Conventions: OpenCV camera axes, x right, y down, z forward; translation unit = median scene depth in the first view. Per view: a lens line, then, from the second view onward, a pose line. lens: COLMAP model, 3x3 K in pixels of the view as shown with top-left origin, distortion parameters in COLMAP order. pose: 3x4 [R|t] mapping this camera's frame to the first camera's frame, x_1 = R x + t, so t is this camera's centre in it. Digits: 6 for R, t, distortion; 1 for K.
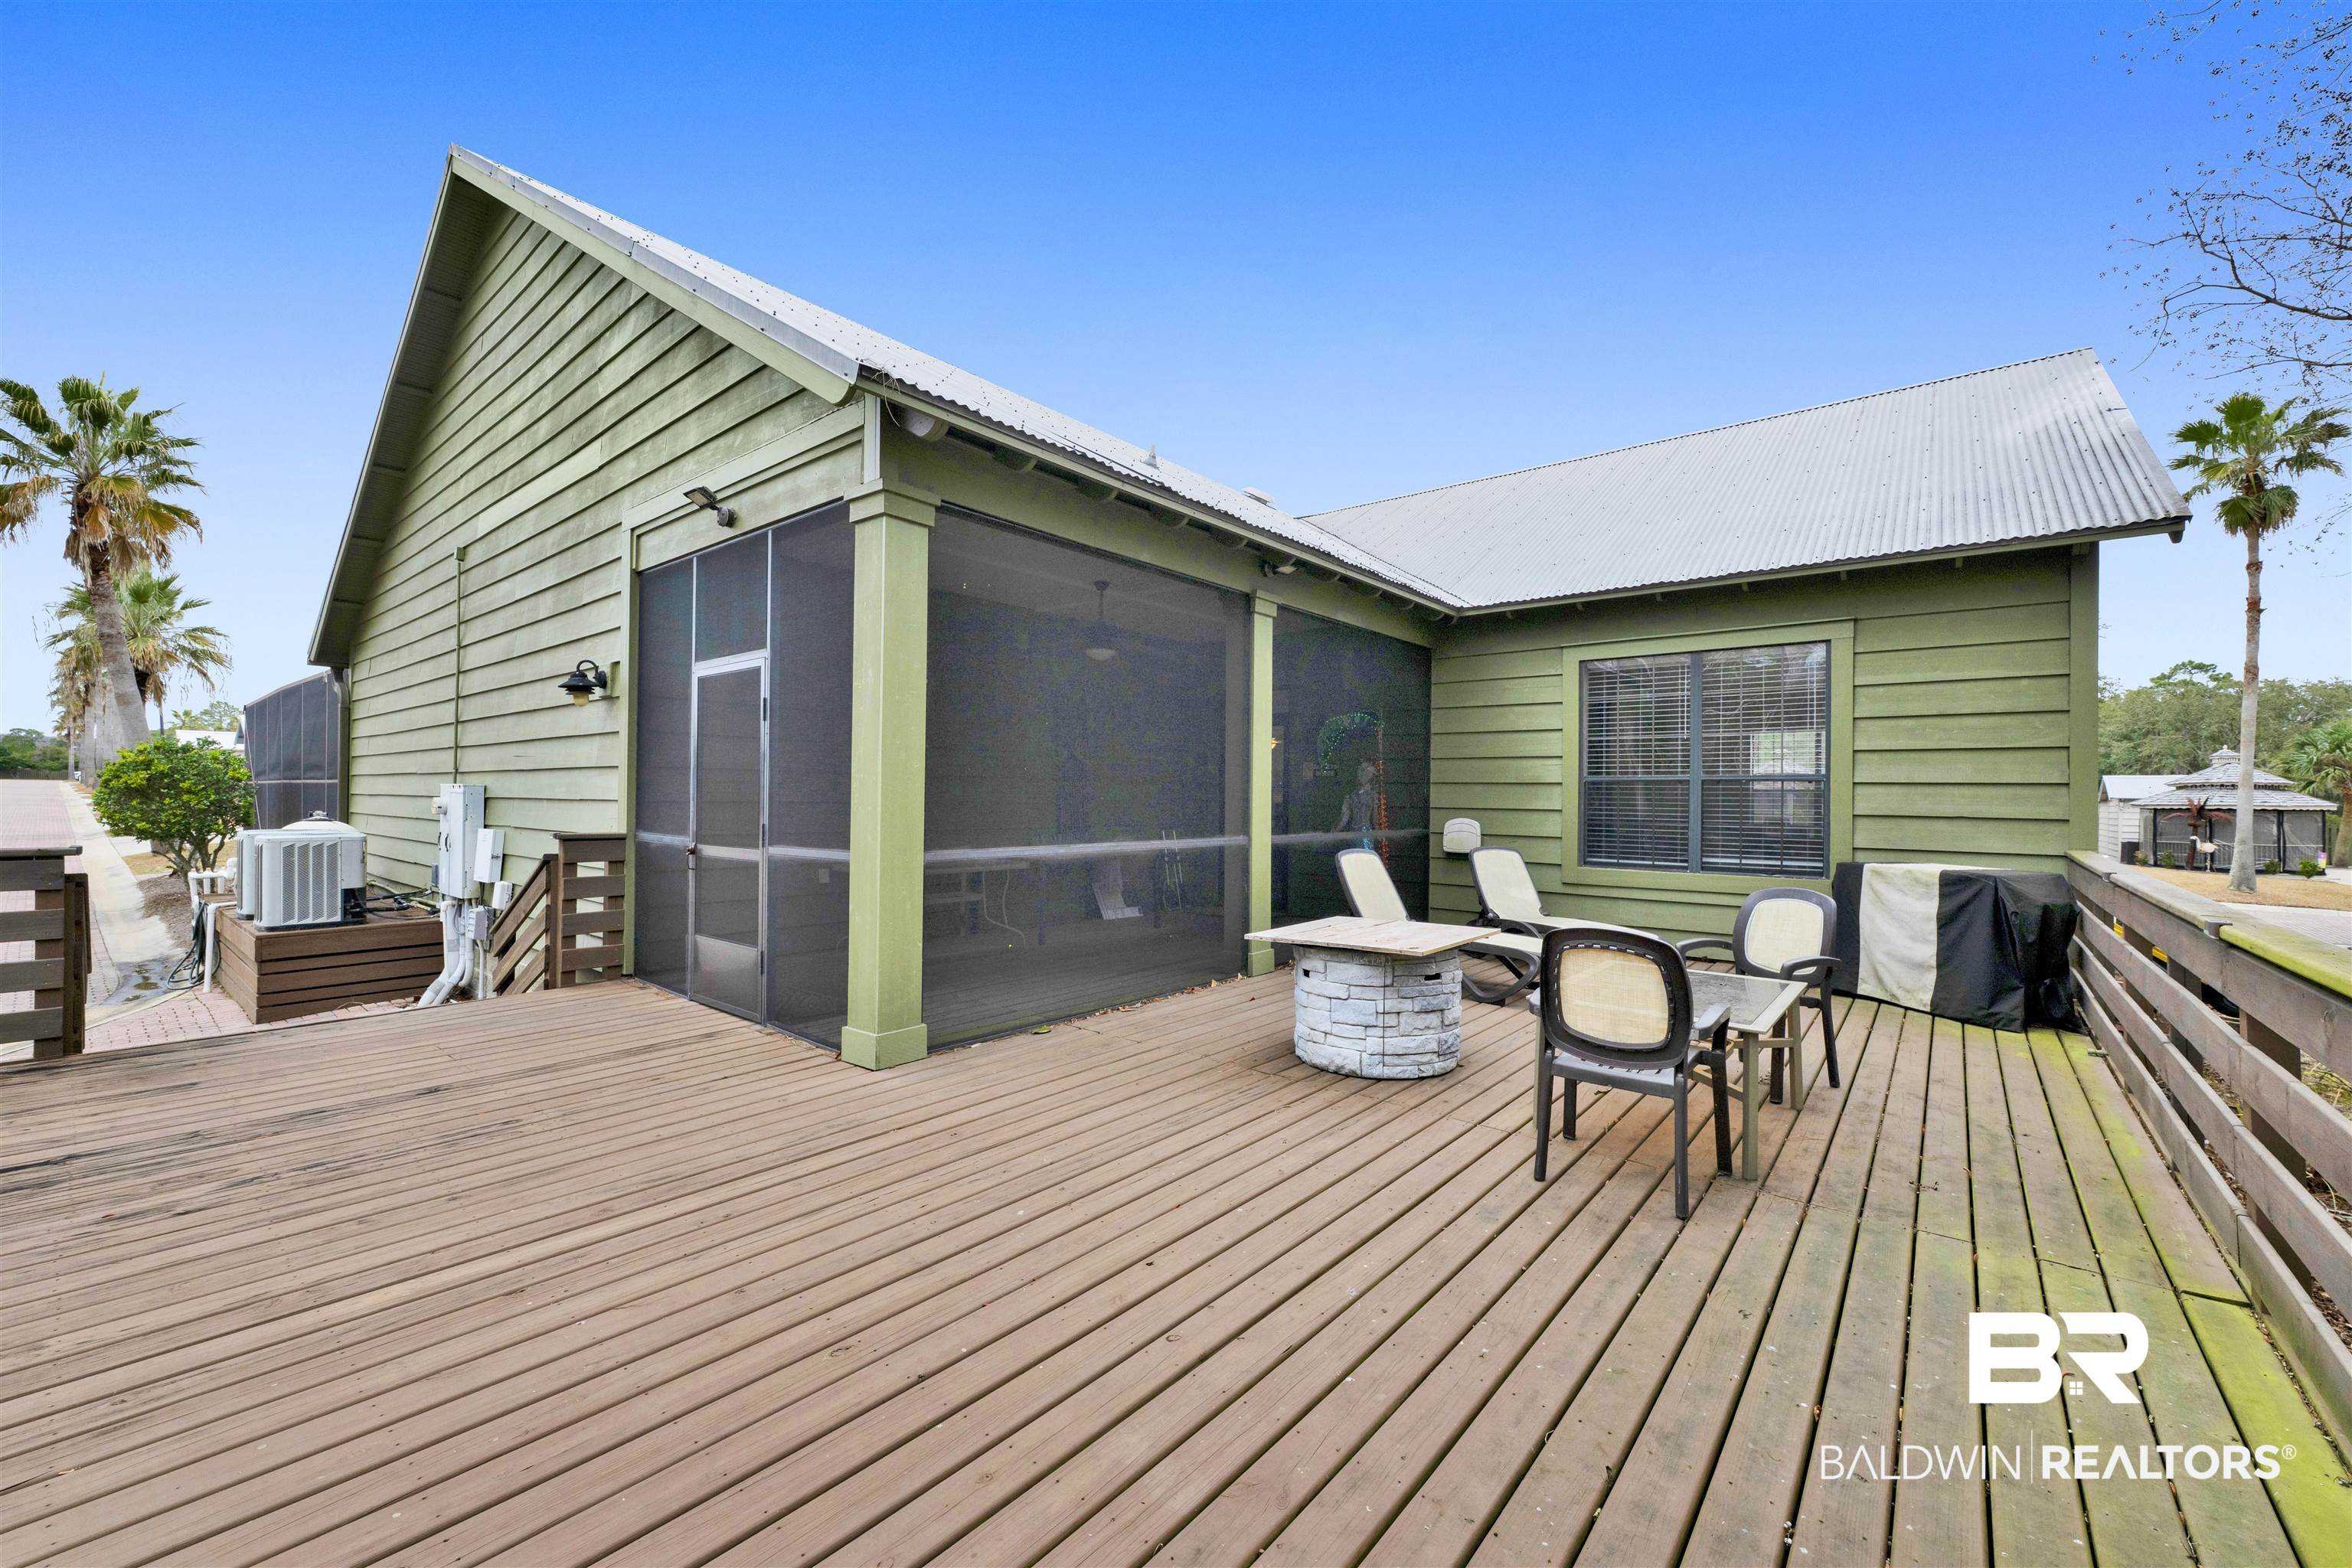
lens RADIAL K [[949.7, 0, 1176.4], [0, 949.7, 789.1], [0, 0, 1]] dist [-0.004521, 0.000340]
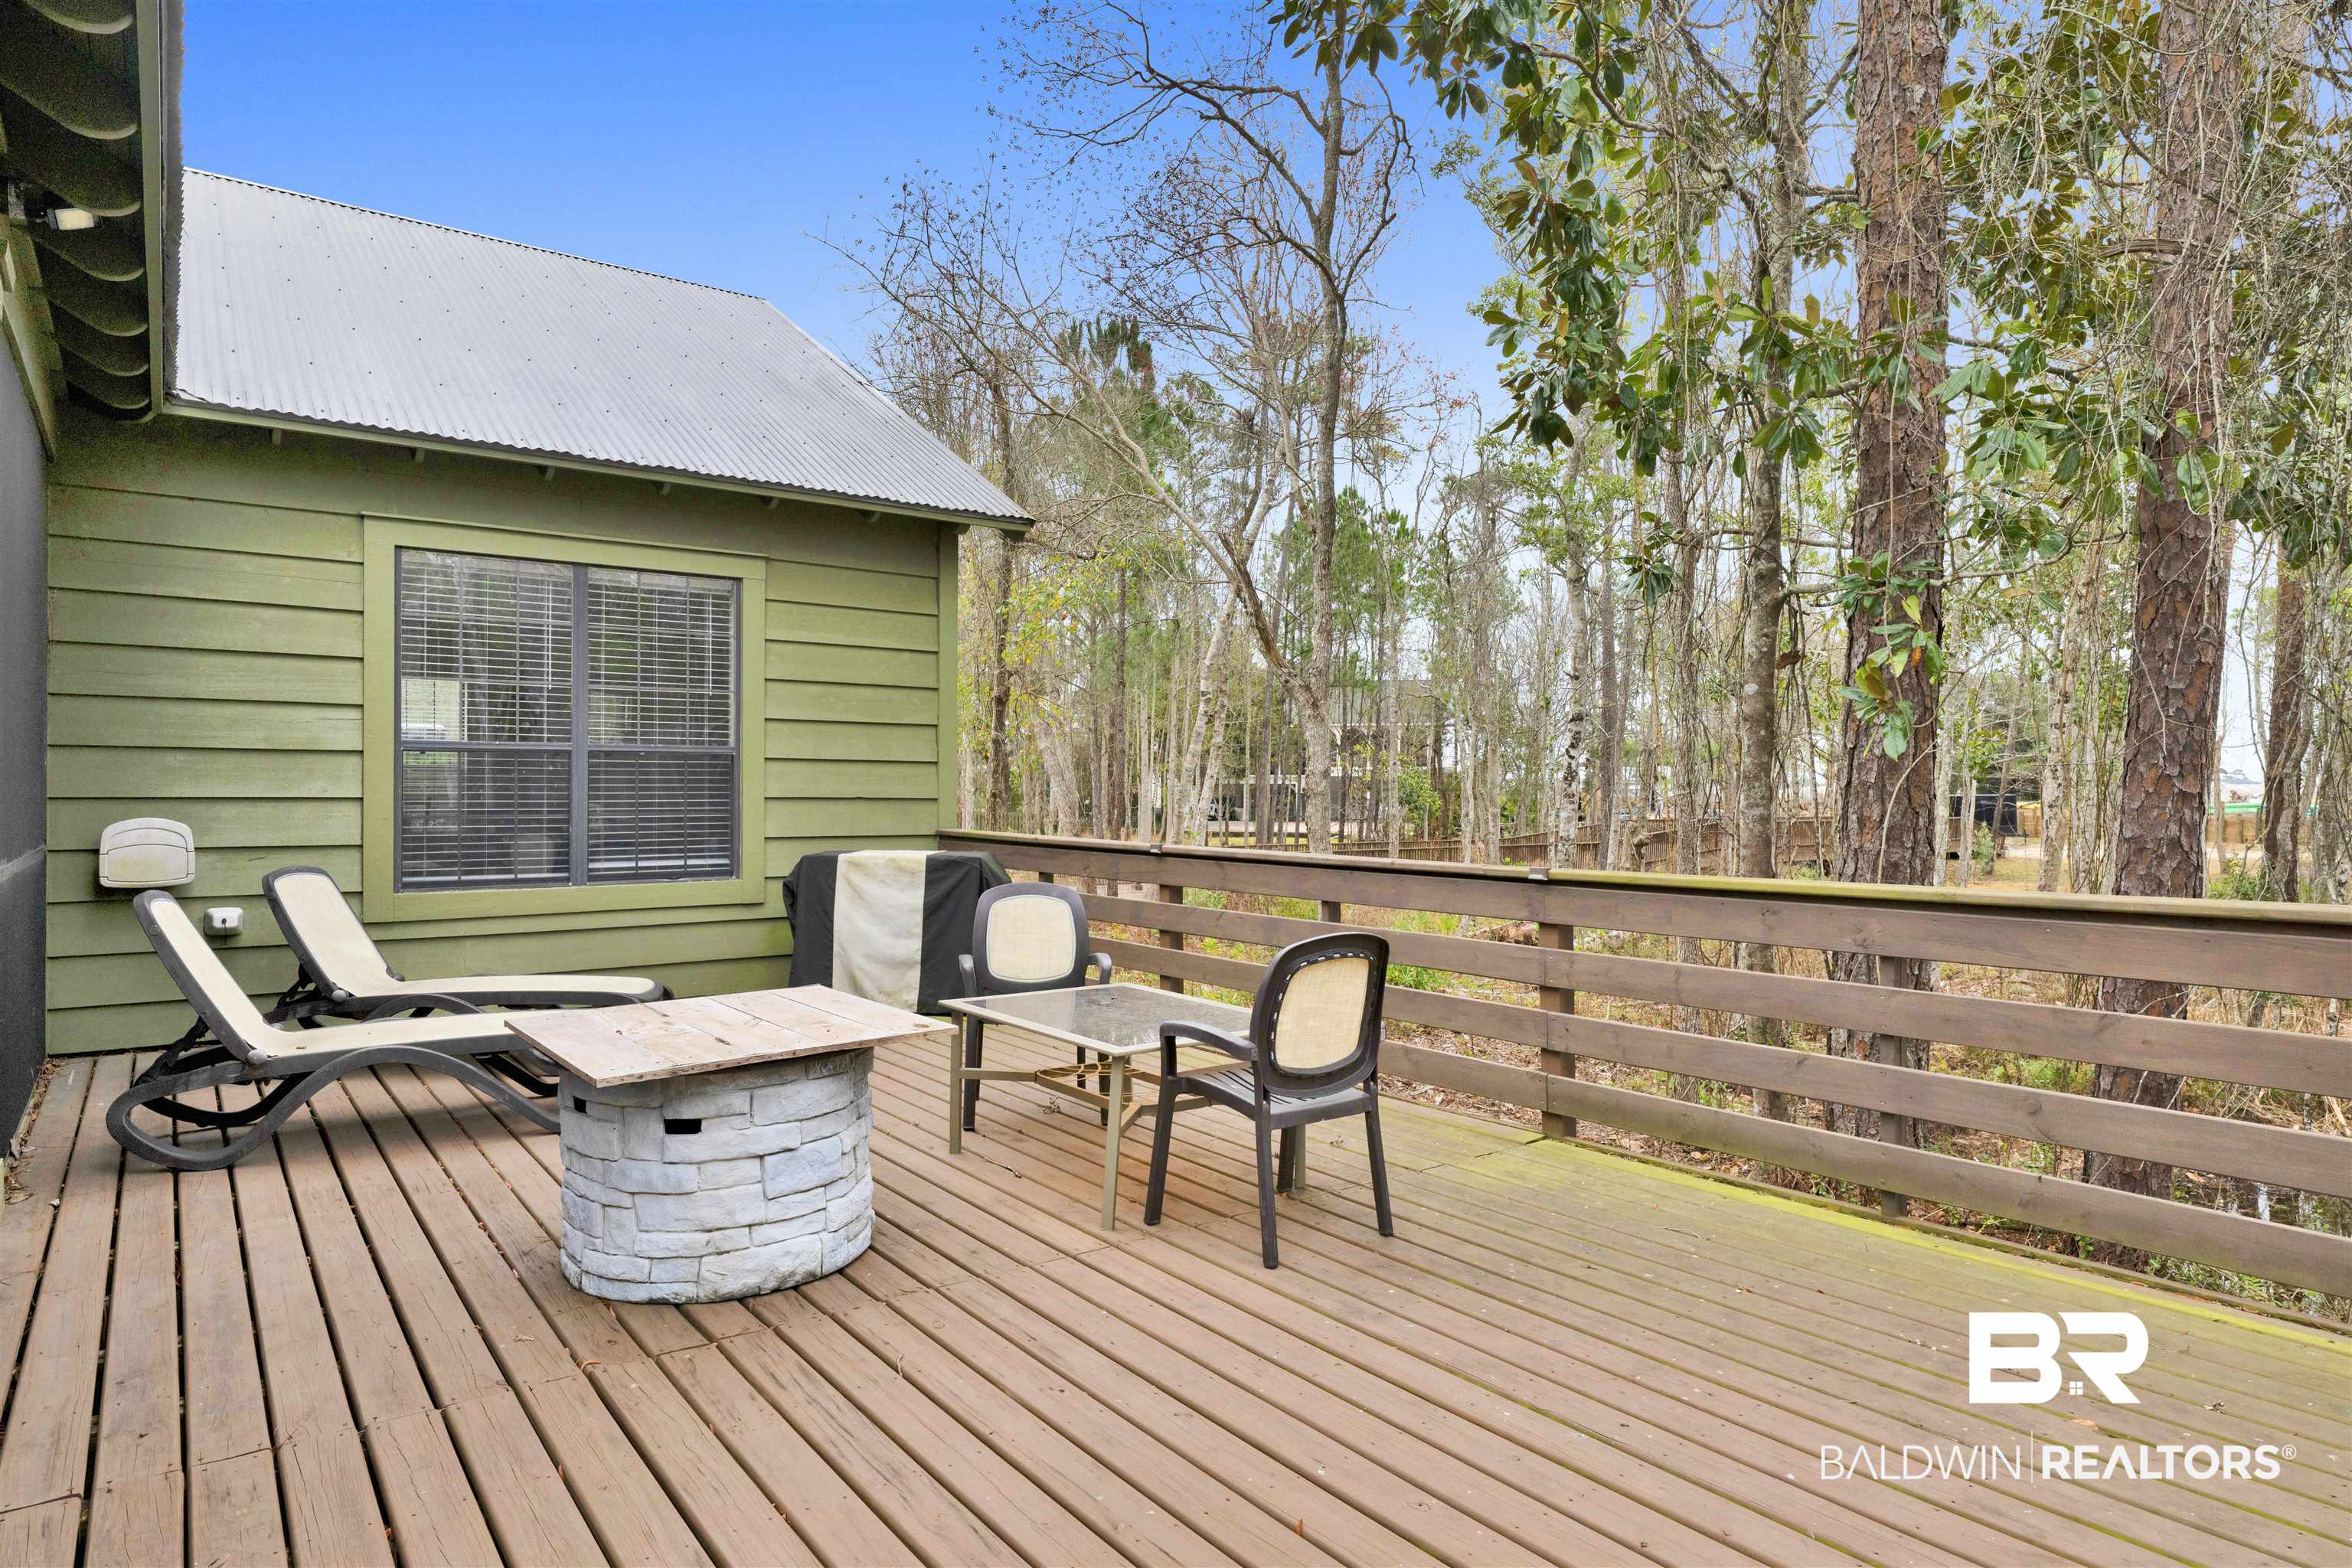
lens RADIAL K [[1341.0, 0, 1176.4], [0, 1341.0, 788.7], [0, 0, 1]] dist [0.000168, 0.000113]
pose [[0.213769, -0.009239, 0.976841, -0.407293], [-0.010000, 0.999882, 0.011645, 0.002849], [-0.976833, -0.012257, 0.213651, 0.483586]]
